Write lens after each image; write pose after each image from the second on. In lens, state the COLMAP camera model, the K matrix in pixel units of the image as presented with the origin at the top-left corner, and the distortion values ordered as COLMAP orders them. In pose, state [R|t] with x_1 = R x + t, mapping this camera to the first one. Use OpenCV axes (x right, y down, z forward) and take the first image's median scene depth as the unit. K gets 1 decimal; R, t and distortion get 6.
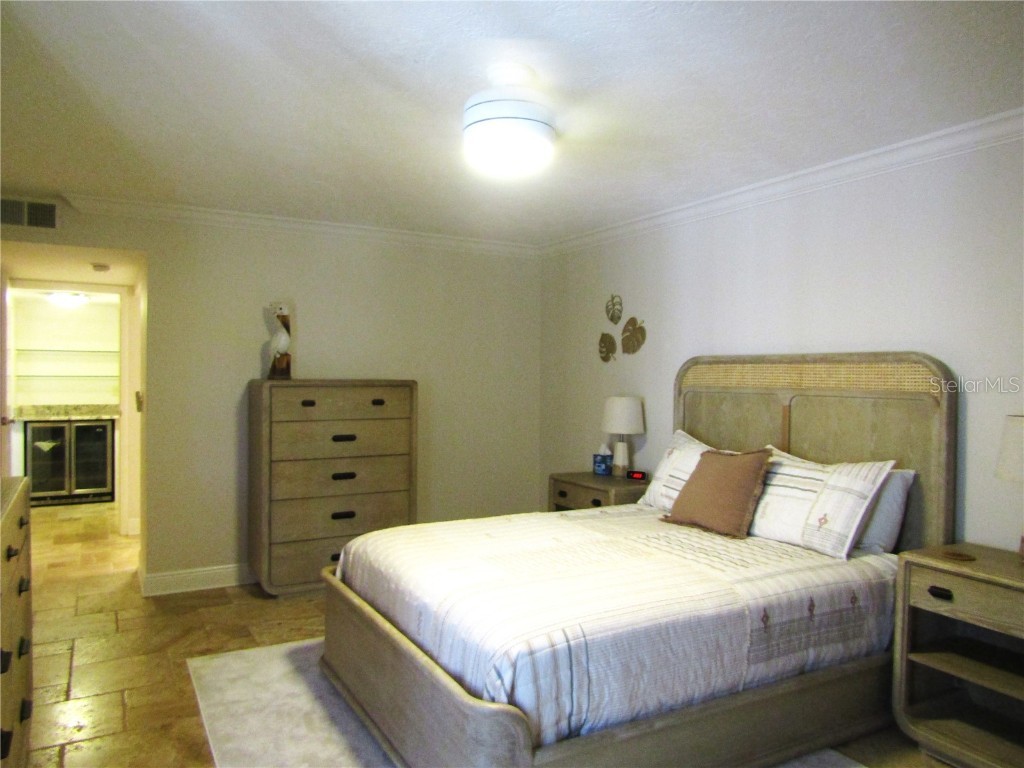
lens RADIAL K [[733.7, 0, 507.7], [0, 733.7, 384.9], [0, 0, 1]] dist [-0.003056, -0.001762]
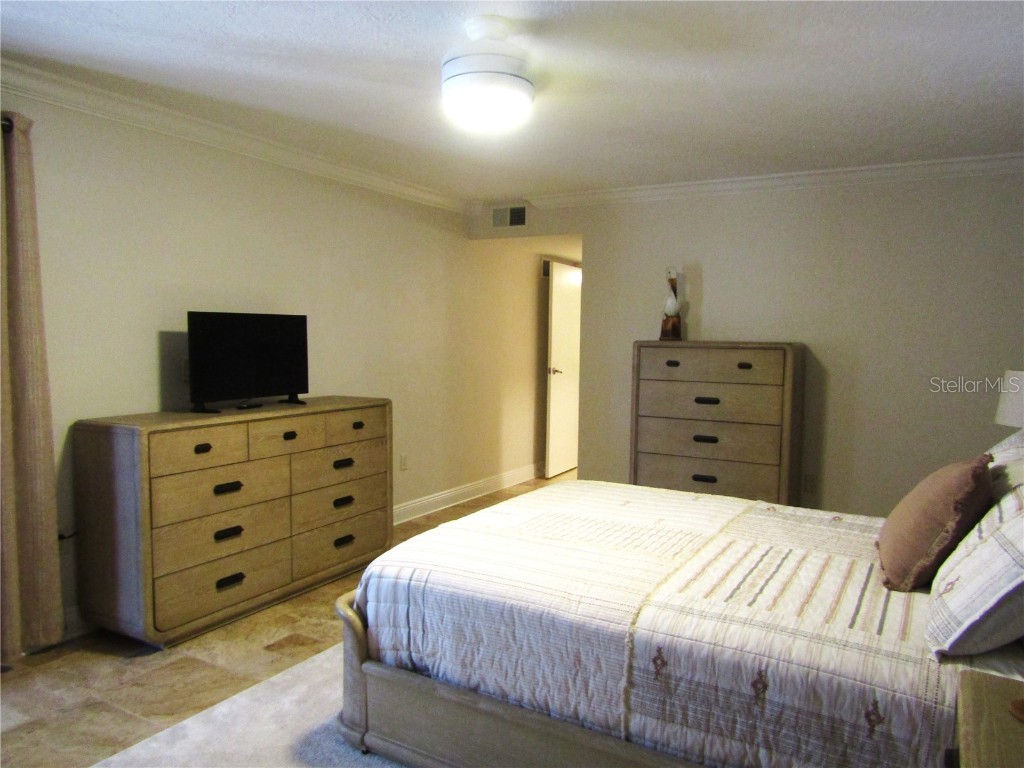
lens RADIAL K [[733.7, 0, 508.6], [0, 733.7, 384.6], [0, 0, 1]] dist [-0.003056, -0.001762]
pose [[0.499944, 0.058748, -0.864063, 0.642996], [-0.022826, 0.998244, 0.054663, 0.004683], [0.865757, -0.007605, 0.500407, 0.365237]]
